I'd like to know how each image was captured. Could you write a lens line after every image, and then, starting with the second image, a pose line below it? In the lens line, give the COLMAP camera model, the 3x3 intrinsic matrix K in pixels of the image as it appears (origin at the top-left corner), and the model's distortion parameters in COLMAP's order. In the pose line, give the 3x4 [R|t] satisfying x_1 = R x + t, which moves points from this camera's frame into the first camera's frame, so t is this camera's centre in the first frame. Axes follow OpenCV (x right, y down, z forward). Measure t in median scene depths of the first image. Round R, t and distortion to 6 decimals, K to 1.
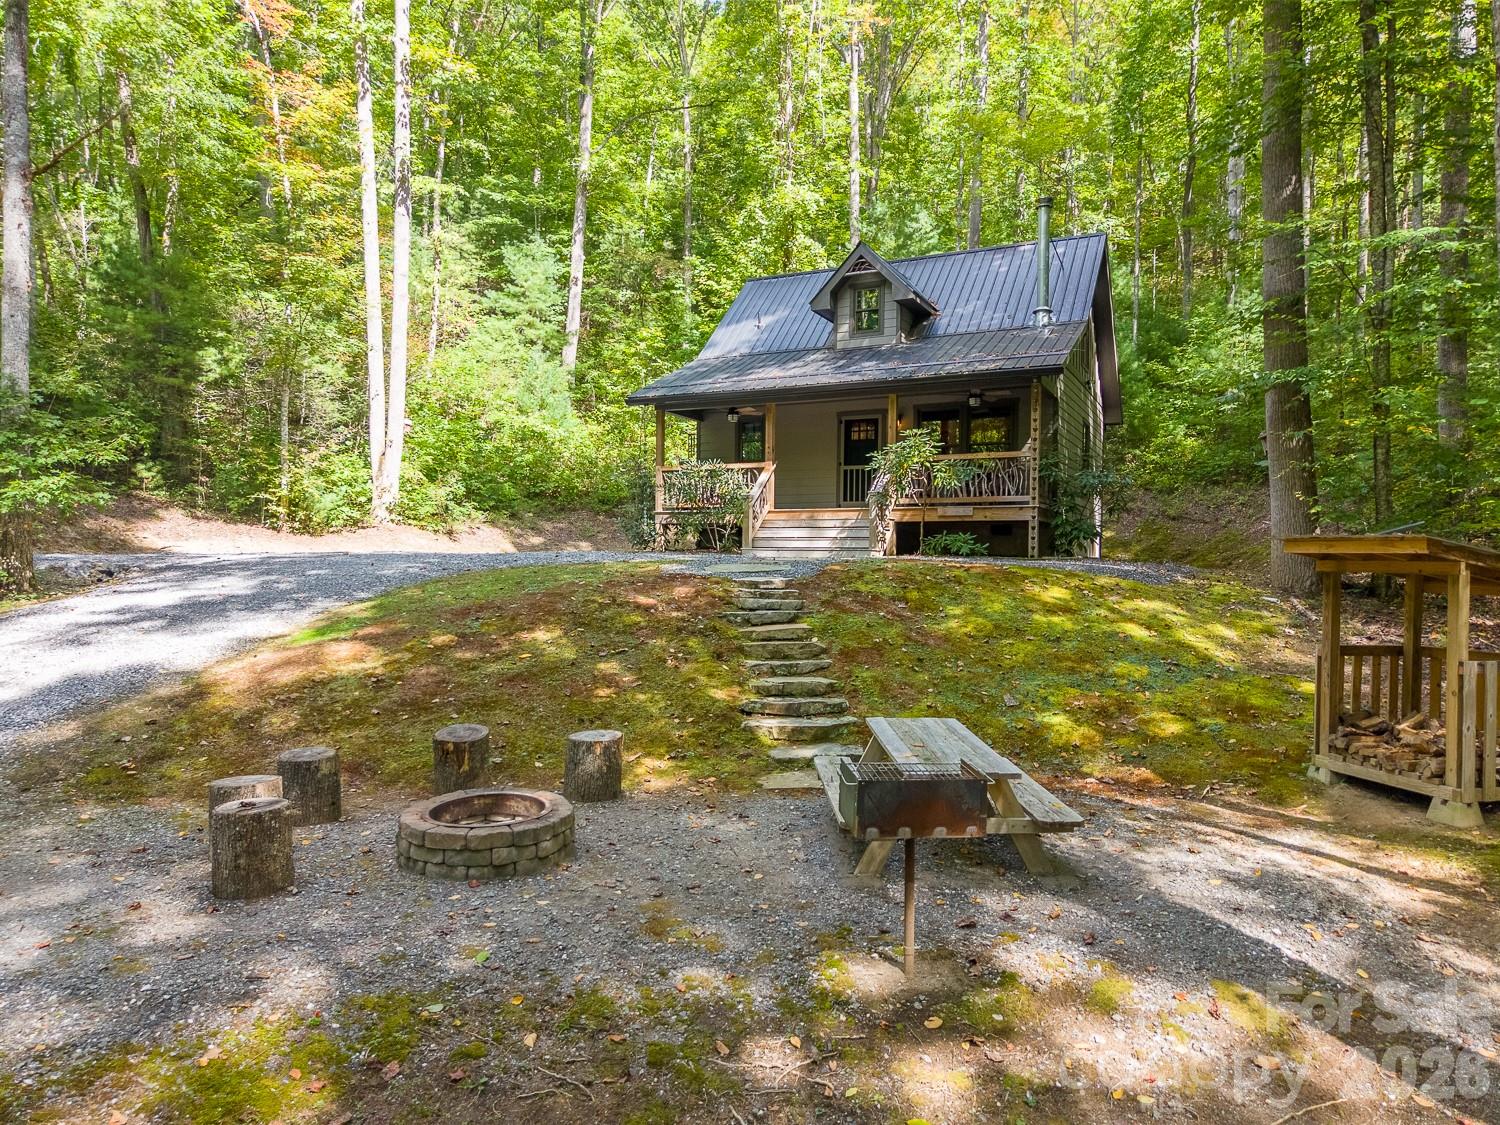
lens RADIAL K [[1013.6, 0, 750.0], [0, 1013.6, 562.5], [0, 0, 1]] dist [0.013629, 0.005884]
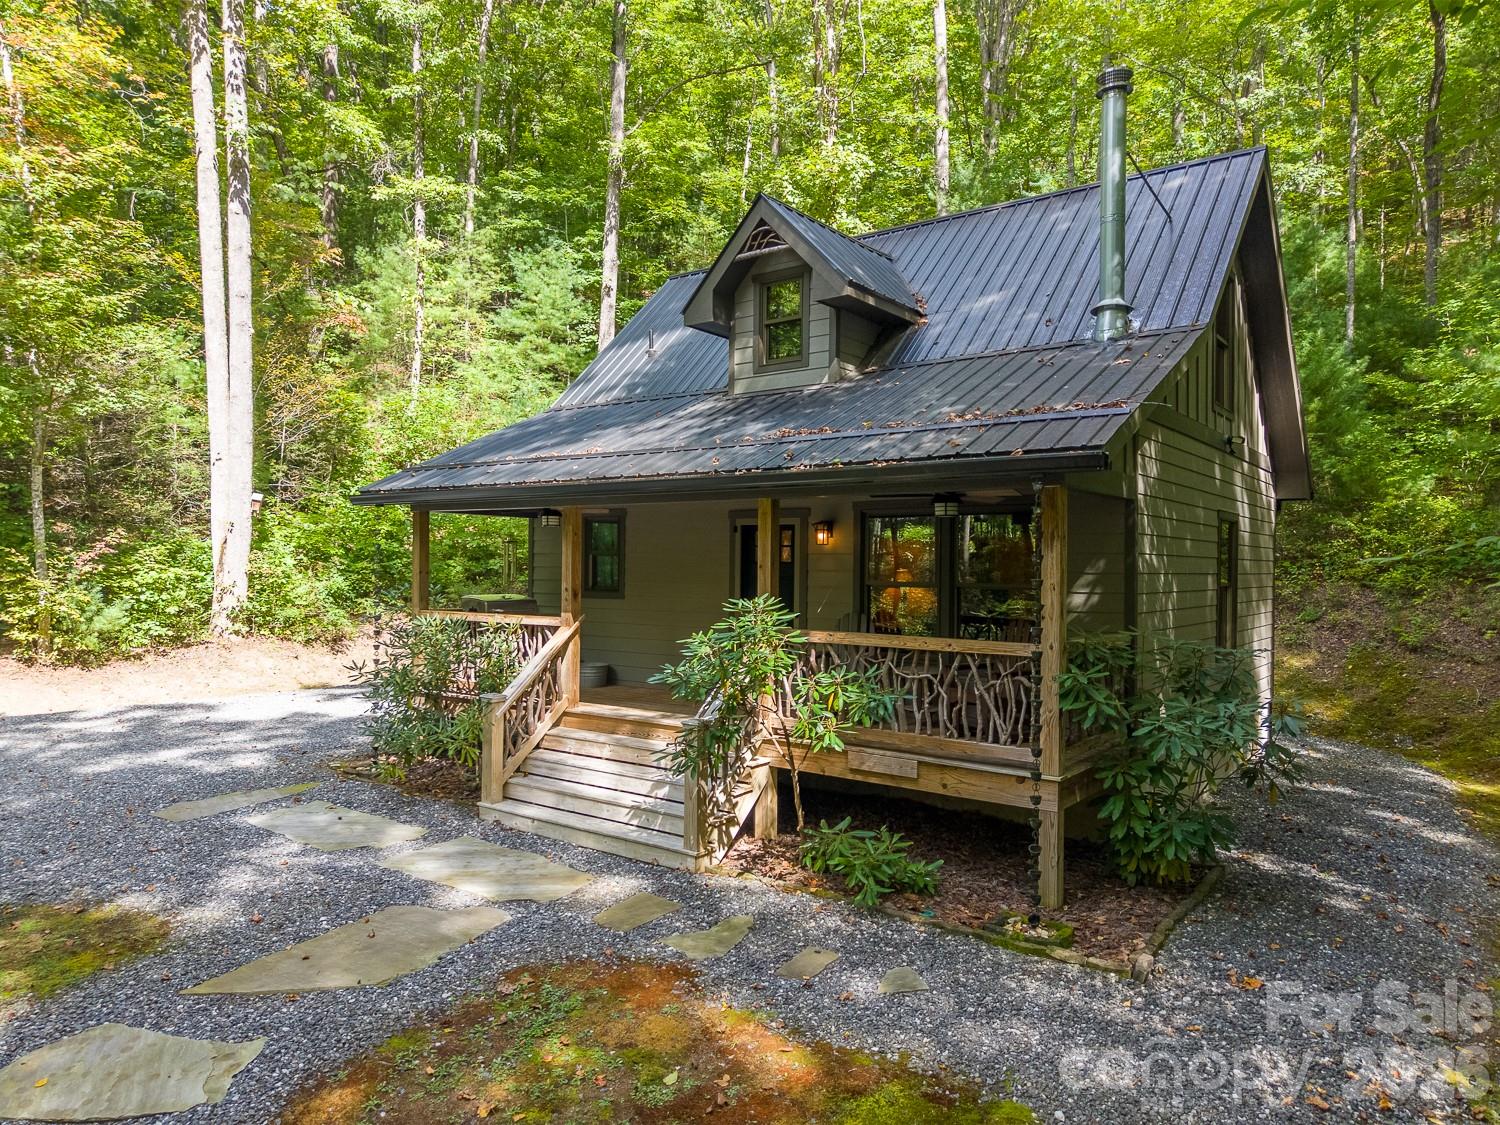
lens RADIAL K [[1017.2, 0, 750.0], [0, 1017.2, 562.5], [0, 0, 1]] dist [0.004618, -0.002731]
pose [[0.983504, -0.001109, -0.180881, 0.148429], [0.000063, 0.999983, -0.005788, -0.089860], [0.180884, 0.005681, 0.983488, 0.357155]]
